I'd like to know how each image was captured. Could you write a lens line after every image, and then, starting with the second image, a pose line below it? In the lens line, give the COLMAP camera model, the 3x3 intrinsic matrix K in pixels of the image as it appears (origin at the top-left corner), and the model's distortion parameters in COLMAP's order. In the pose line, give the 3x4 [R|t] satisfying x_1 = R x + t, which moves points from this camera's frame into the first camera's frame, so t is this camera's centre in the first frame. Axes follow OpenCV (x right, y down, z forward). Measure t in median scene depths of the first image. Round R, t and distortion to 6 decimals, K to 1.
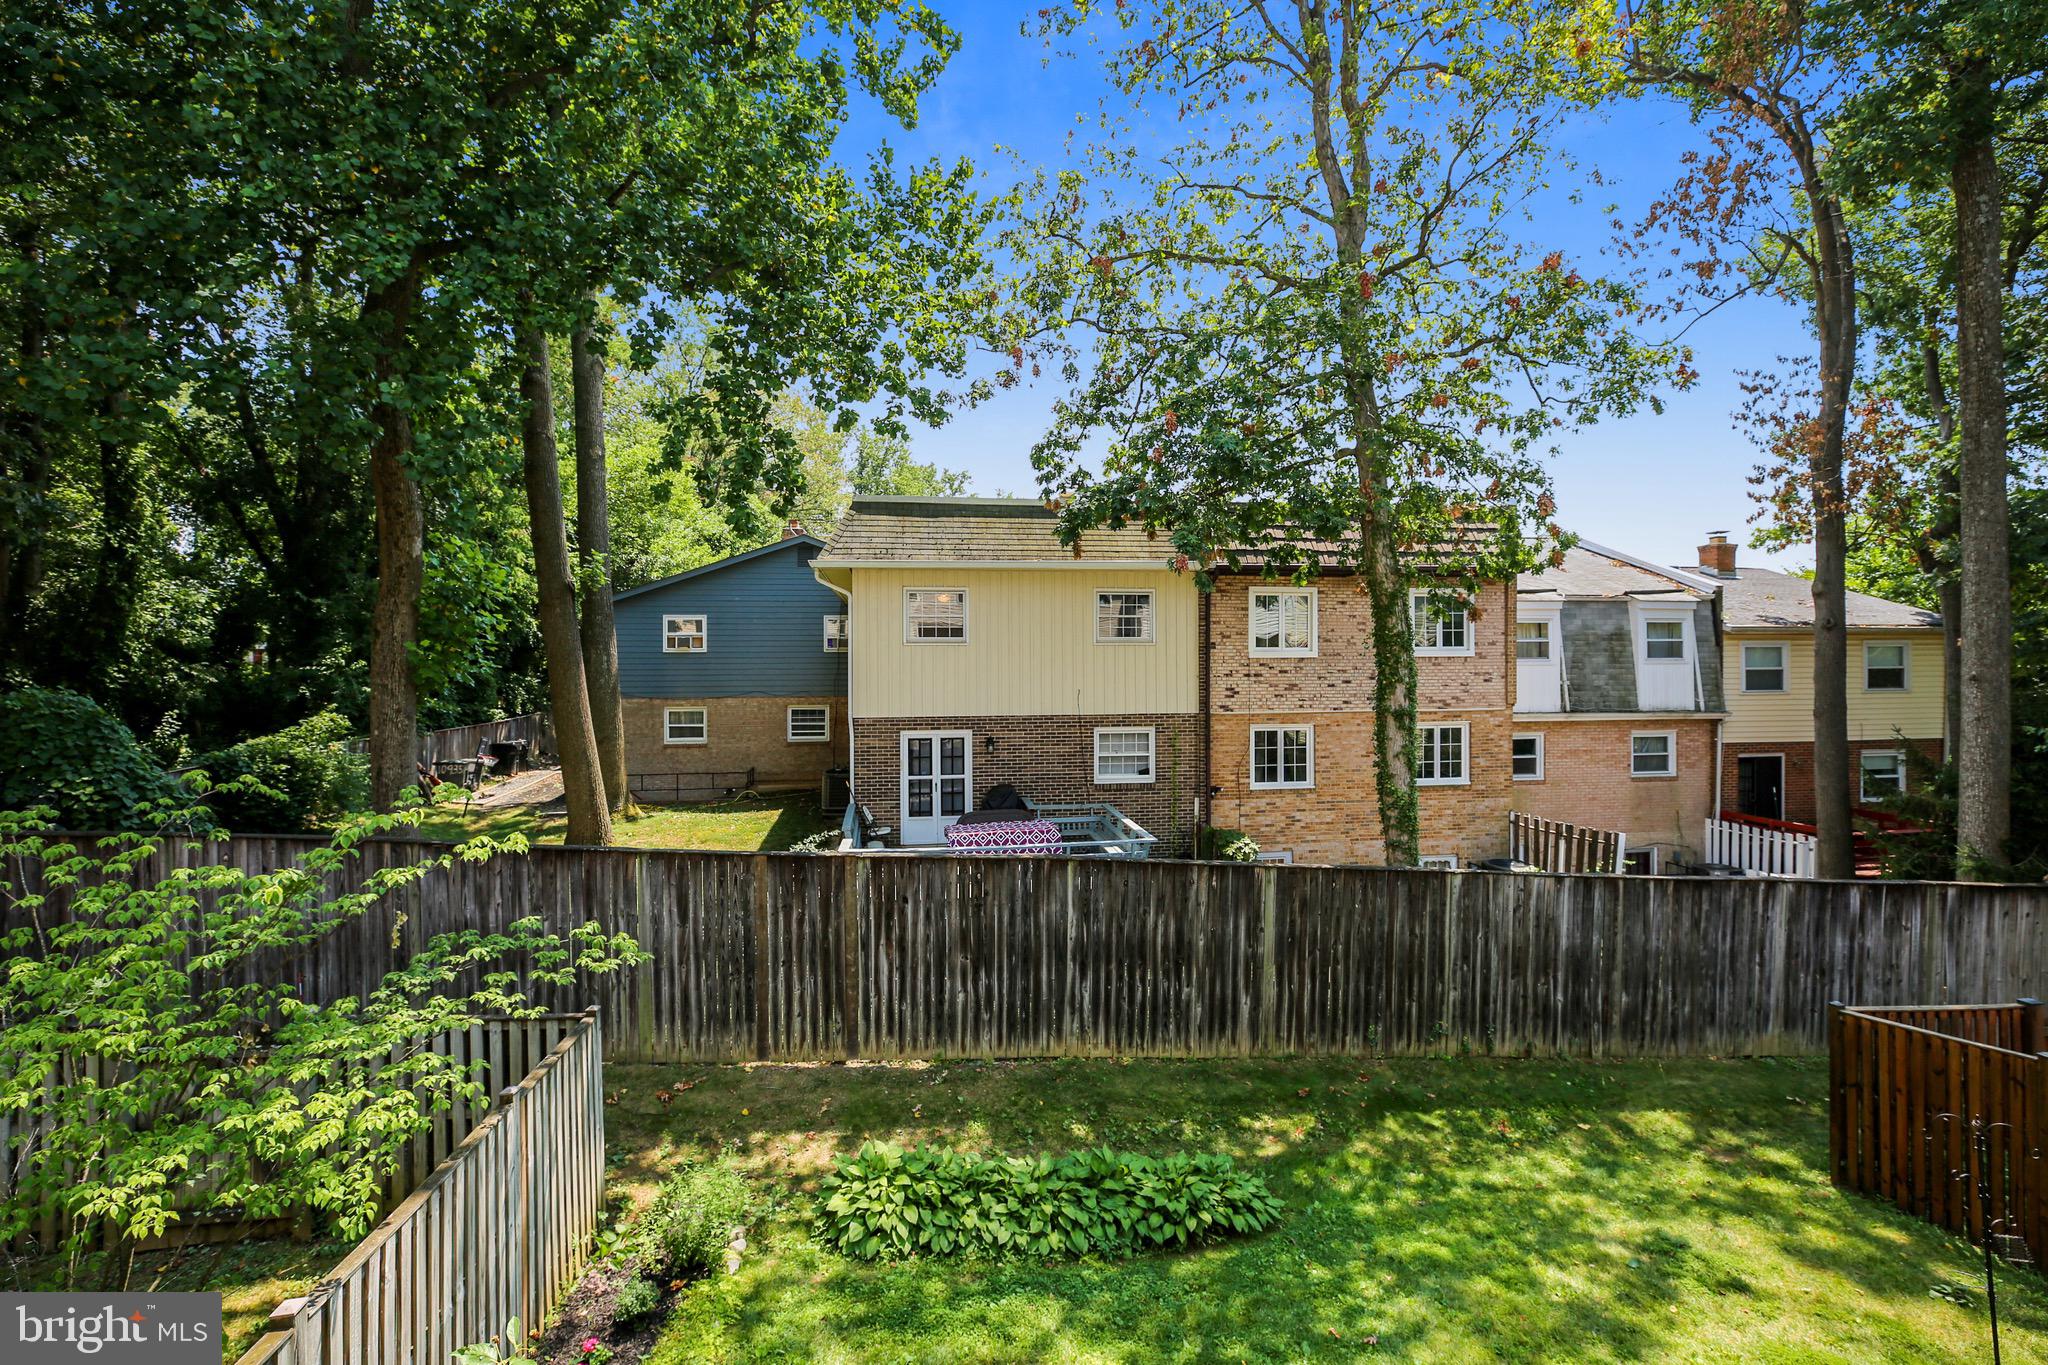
lens RADIAL K [[945.1, 0, 1023.3], [0, 945.1, 674.0], [0, 0, 1]] dist [-0.026138, 0.012925]
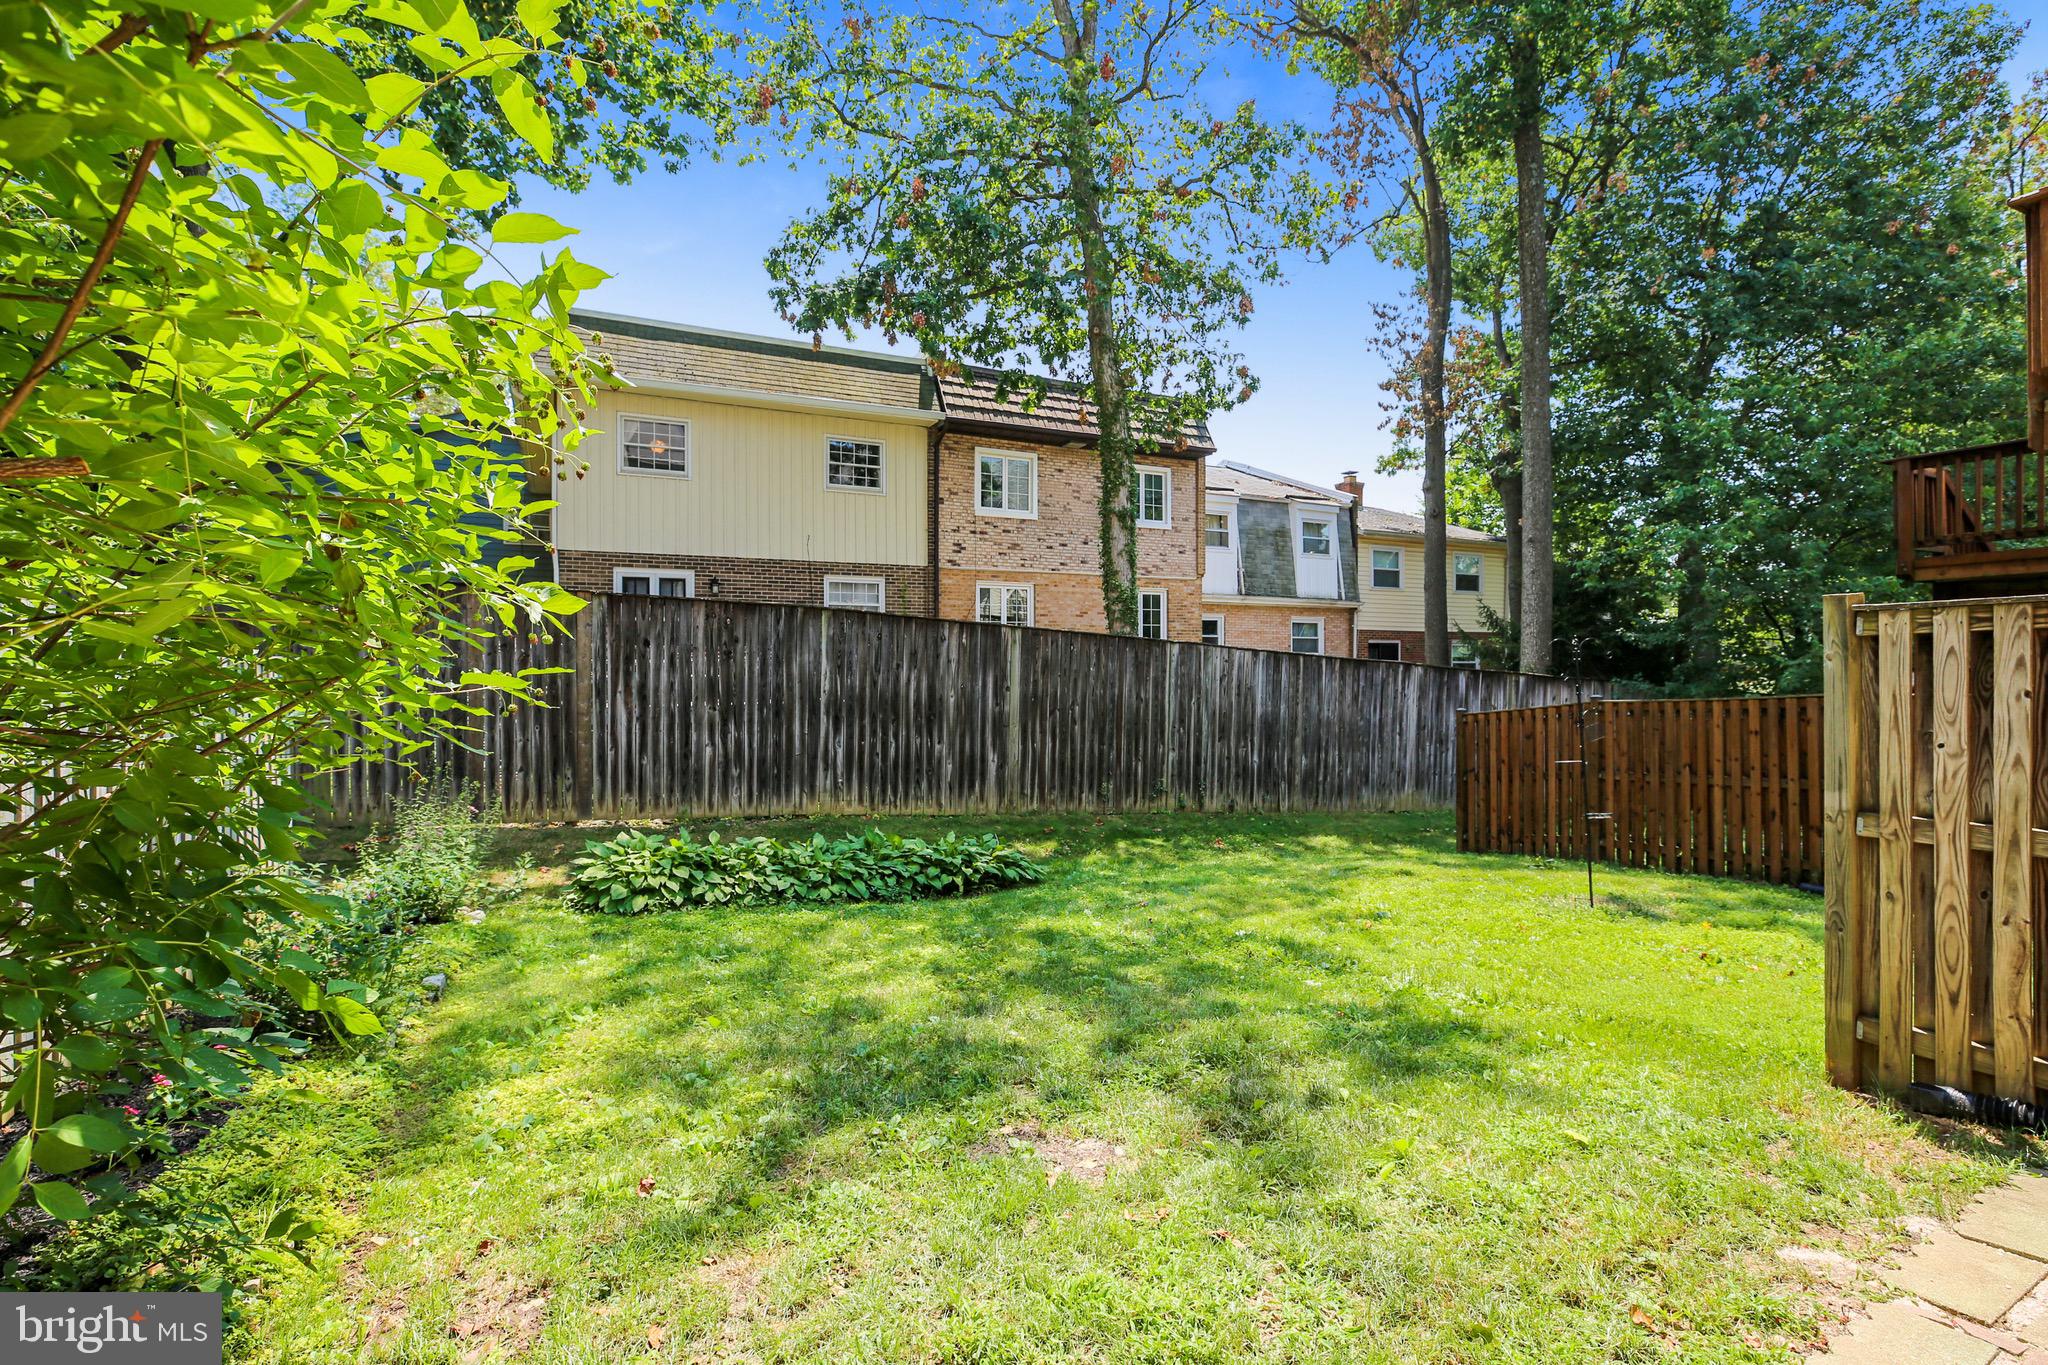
lens RADIAL K [[945.1, 0, 1023.3], [0, 945.1, 674.0], [0, 0, 1]] dist [-0.026138, 0.012925]
pose [[0.949339, -0.002896, 0.314242, -0.057681], [0.001307, 0.999985, 0.005264, 0.238750], [-0.314252, -0.004587, 0.949328, -0.001899]]
